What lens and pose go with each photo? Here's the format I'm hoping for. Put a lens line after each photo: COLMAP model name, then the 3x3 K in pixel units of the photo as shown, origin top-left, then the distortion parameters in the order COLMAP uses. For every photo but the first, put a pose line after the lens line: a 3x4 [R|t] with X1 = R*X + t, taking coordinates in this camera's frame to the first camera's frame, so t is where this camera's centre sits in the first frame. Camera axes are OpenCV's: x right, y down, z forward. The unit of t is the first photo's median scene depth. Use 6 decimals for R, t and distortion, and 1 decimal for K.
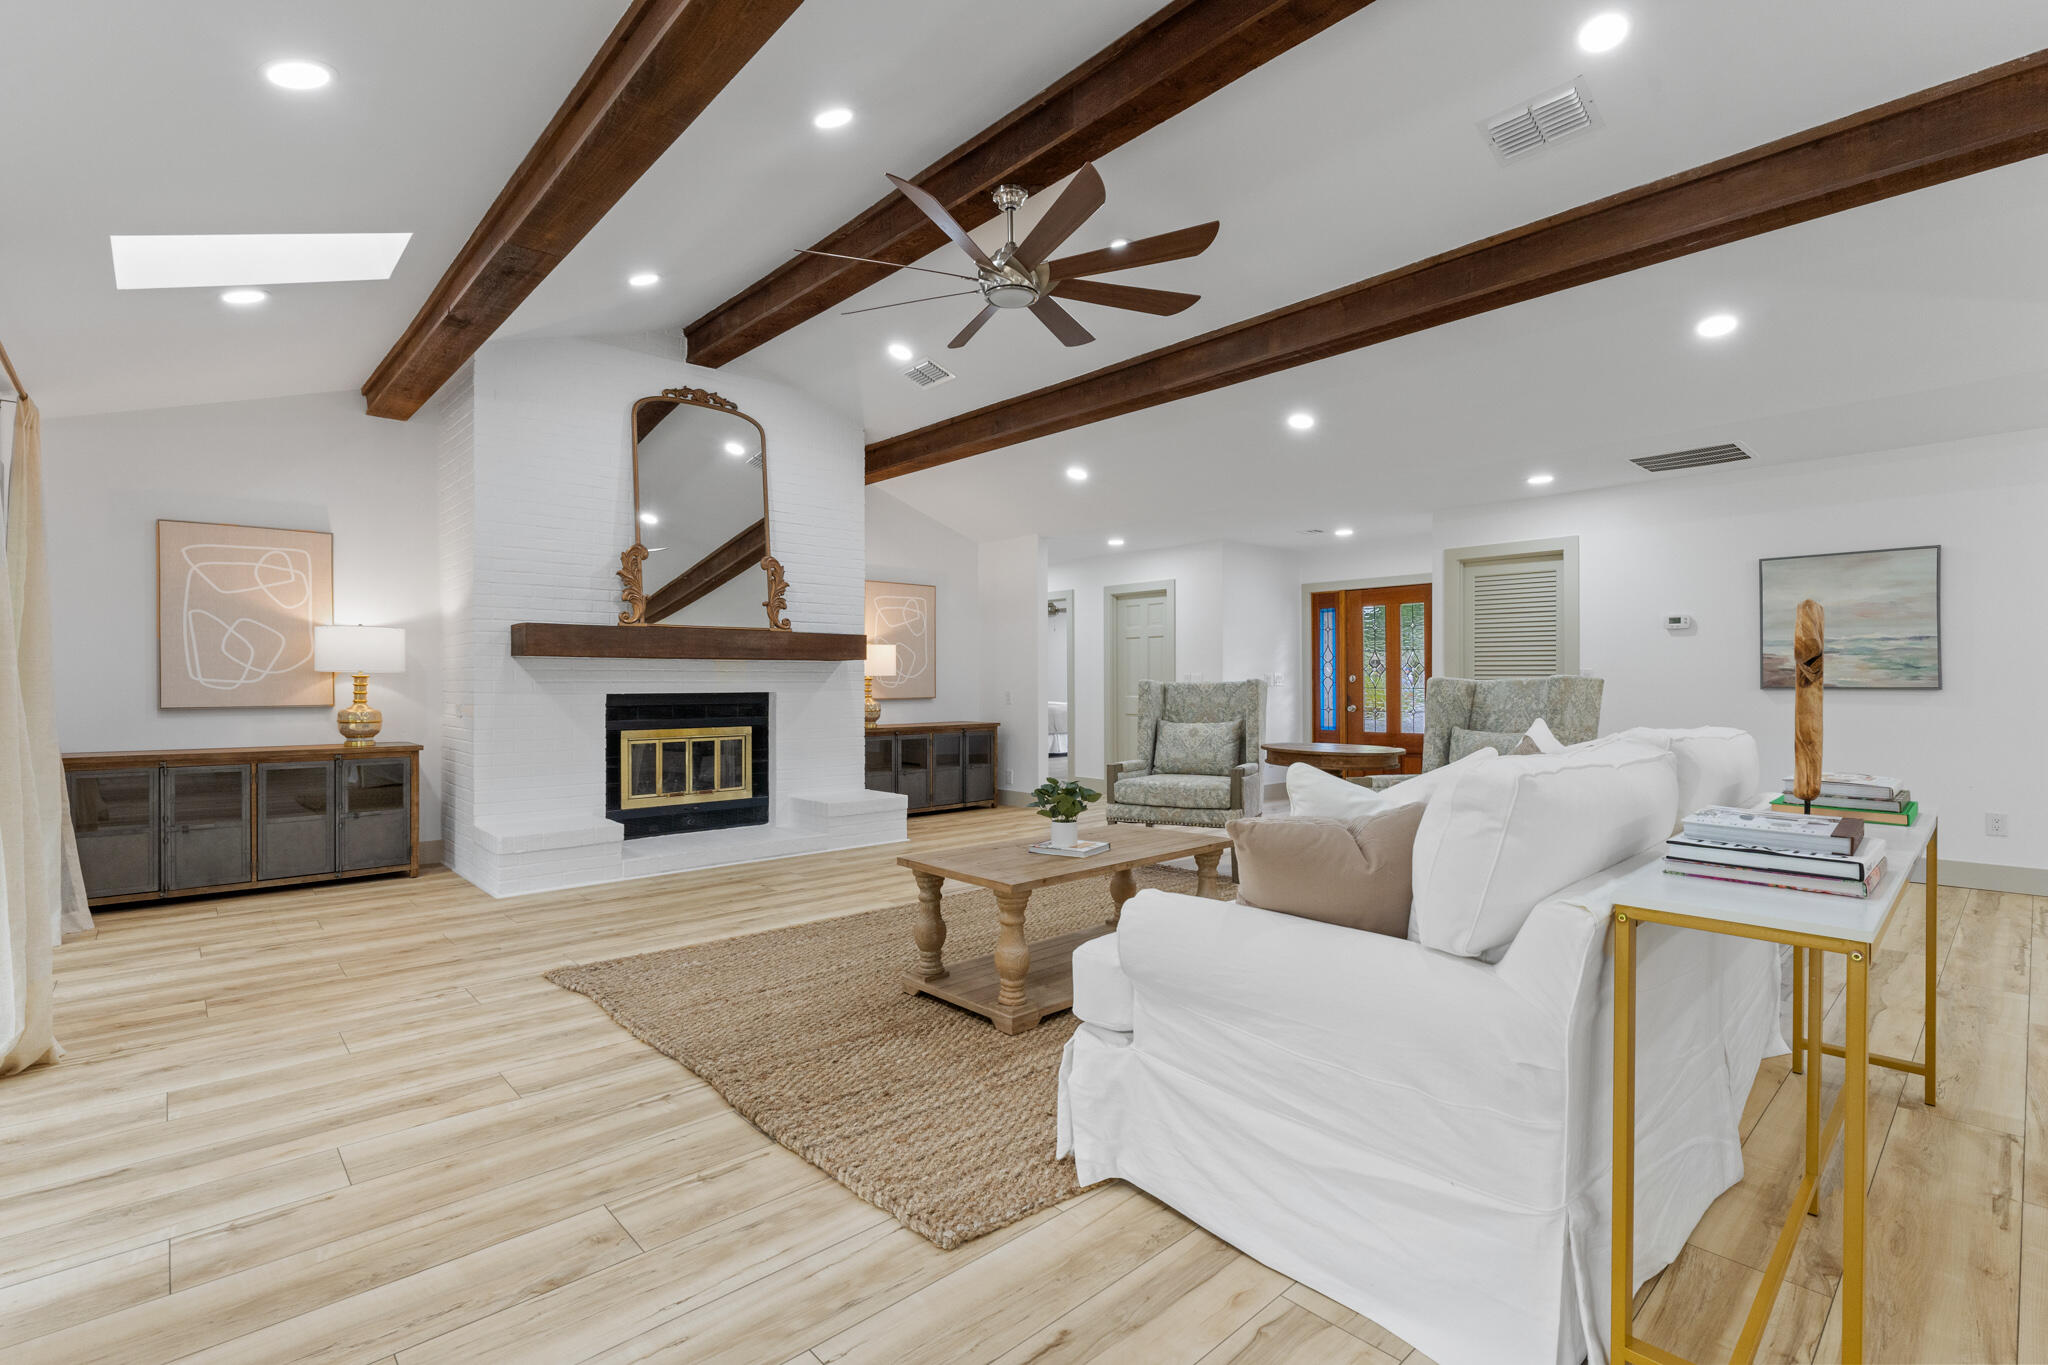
lens RADIAL K [[947.7, 0, 1018.8], [0, 947.7, 692.4], [0, 0, 1]] dist [-0.003173, -0.001641]
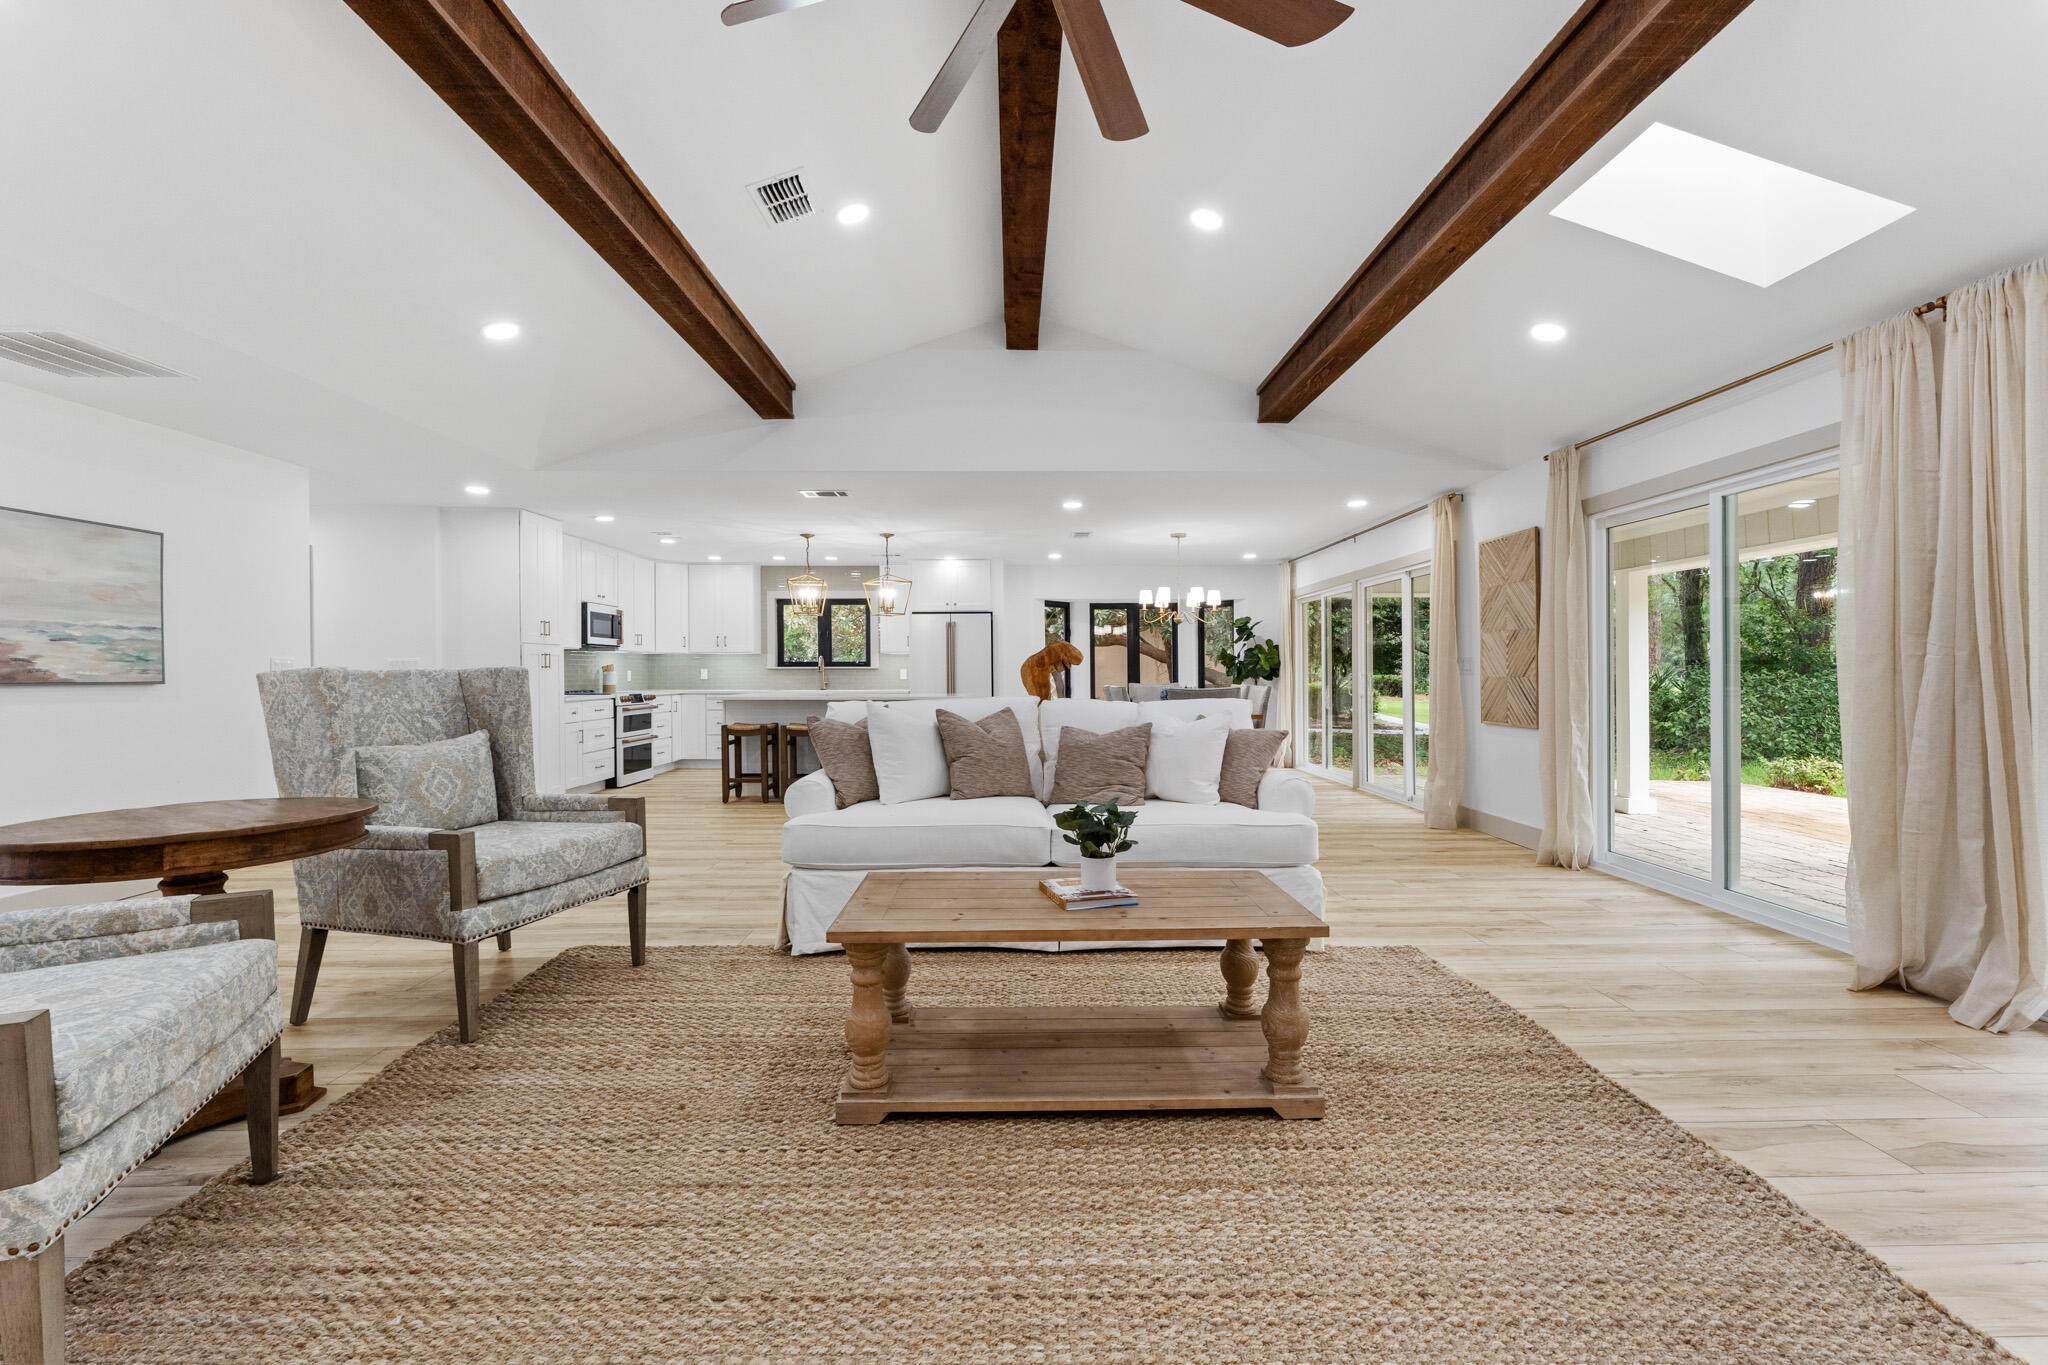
lens RADIAL K [[849.9, 0, 1024.0], [0, 849.9, 682.5], [0, 0, 1]] dist [-0.002914, 0.000192]
pose [[-0.744409, -0.004256, 0.667710, -0.217971], [0.010541, 0.999780, 0.018125, -0.009888], [-0.667641, 0.020531, -0.744201, 0.945567]]
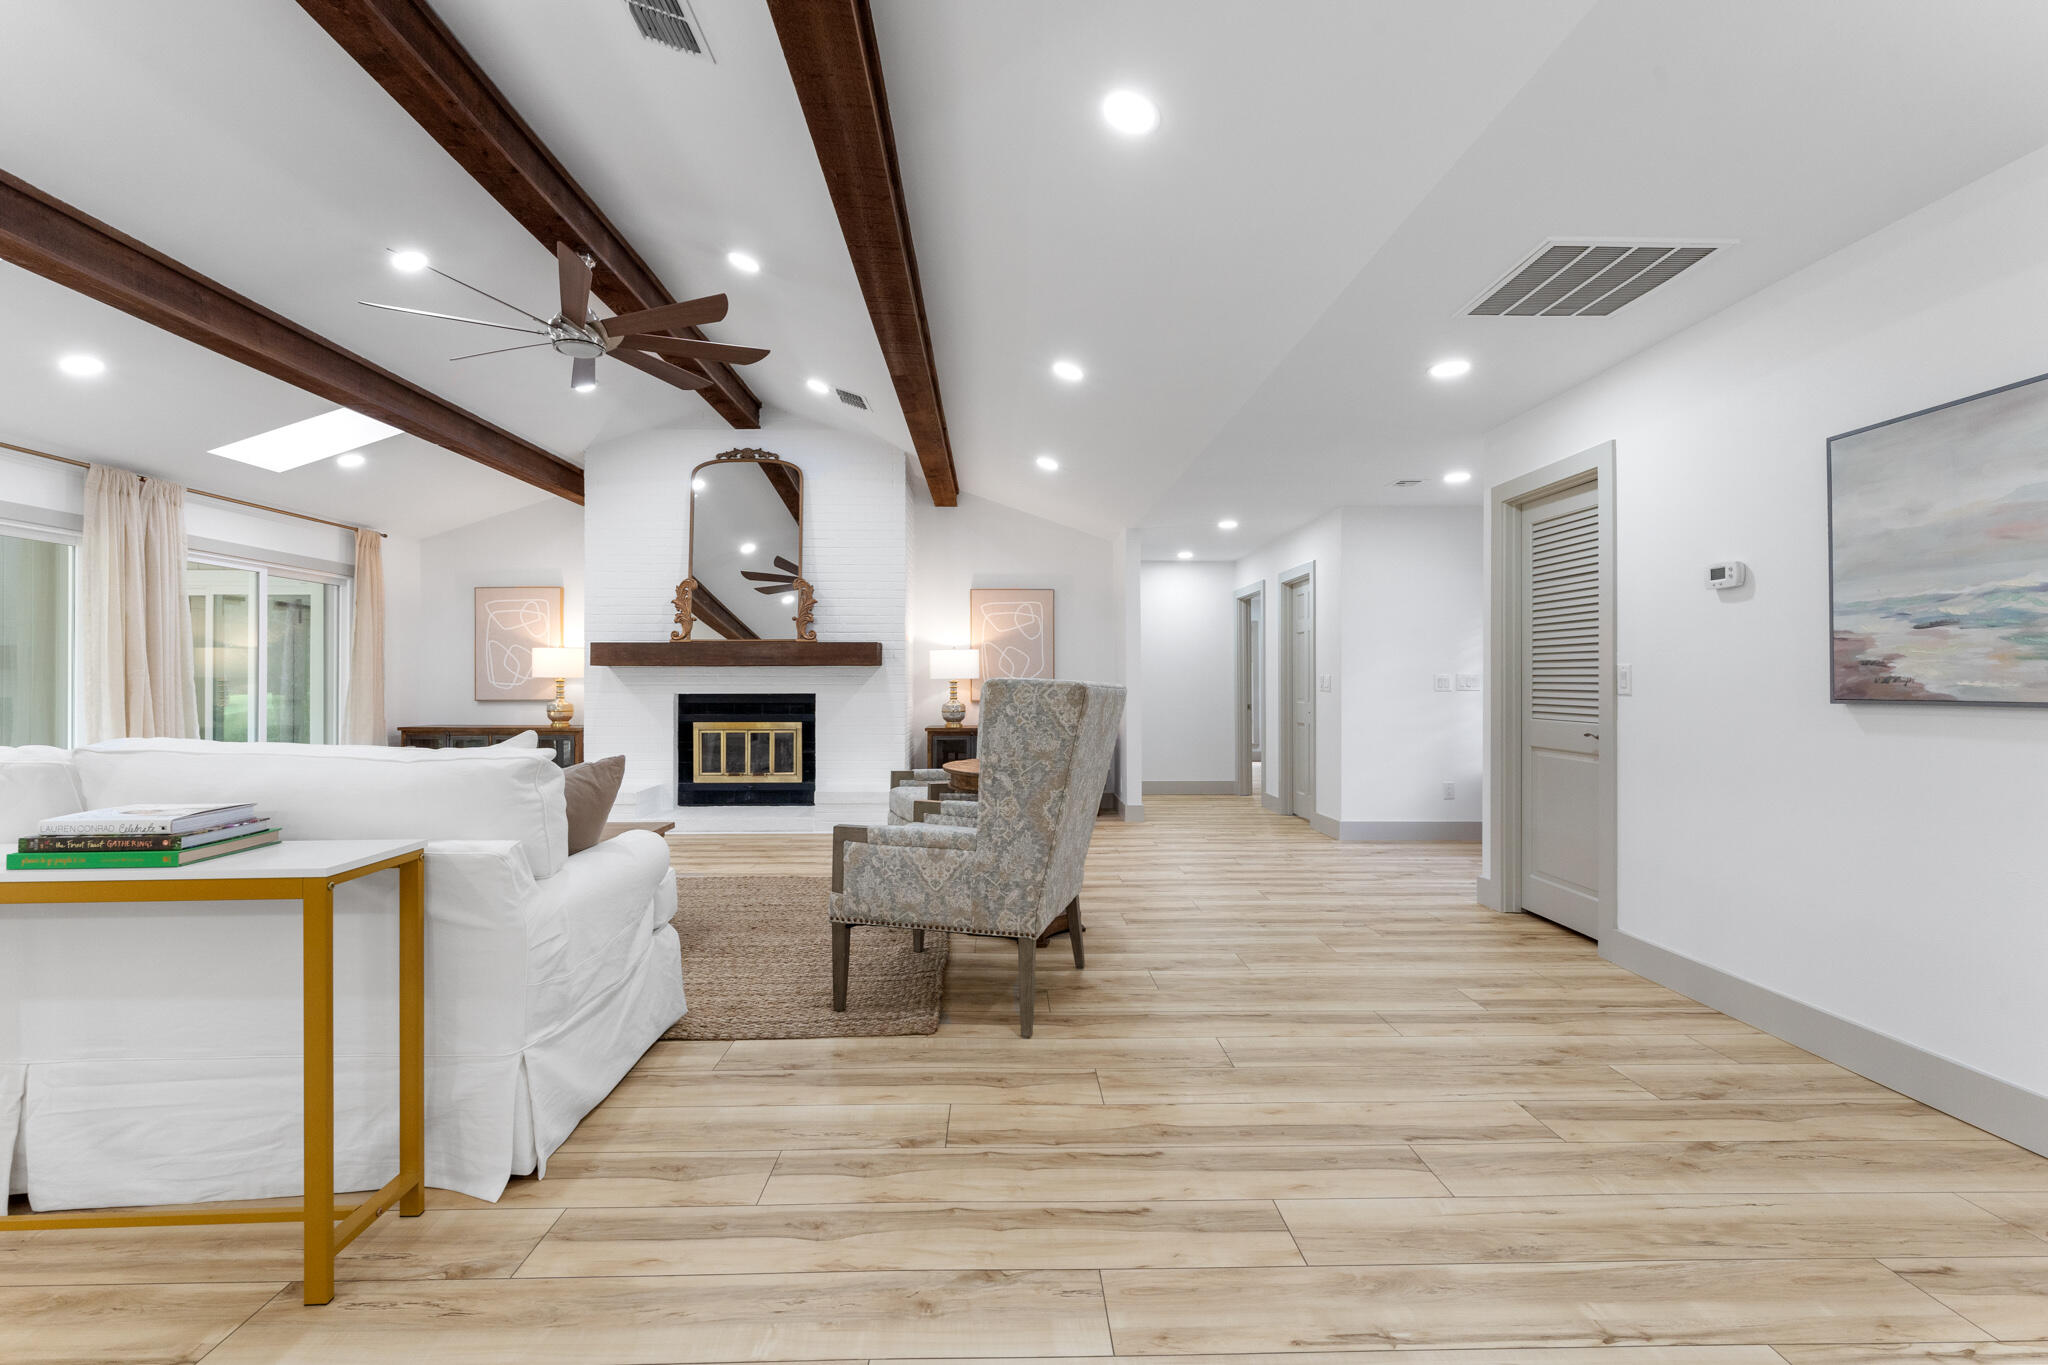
lens RADIAL K [[917.8, 0, 1024.0], [0, 917.8, 682.5], [0, 0, 1]] dist [-0.001921, 0.000082]
pose [[0.749965, 0.000268, -0.661478, 0.779245], [-0.007802, 0.999934, -0.008441, -0.007166], [0.661432, 0.011492, 0.749917, 0.367465]]
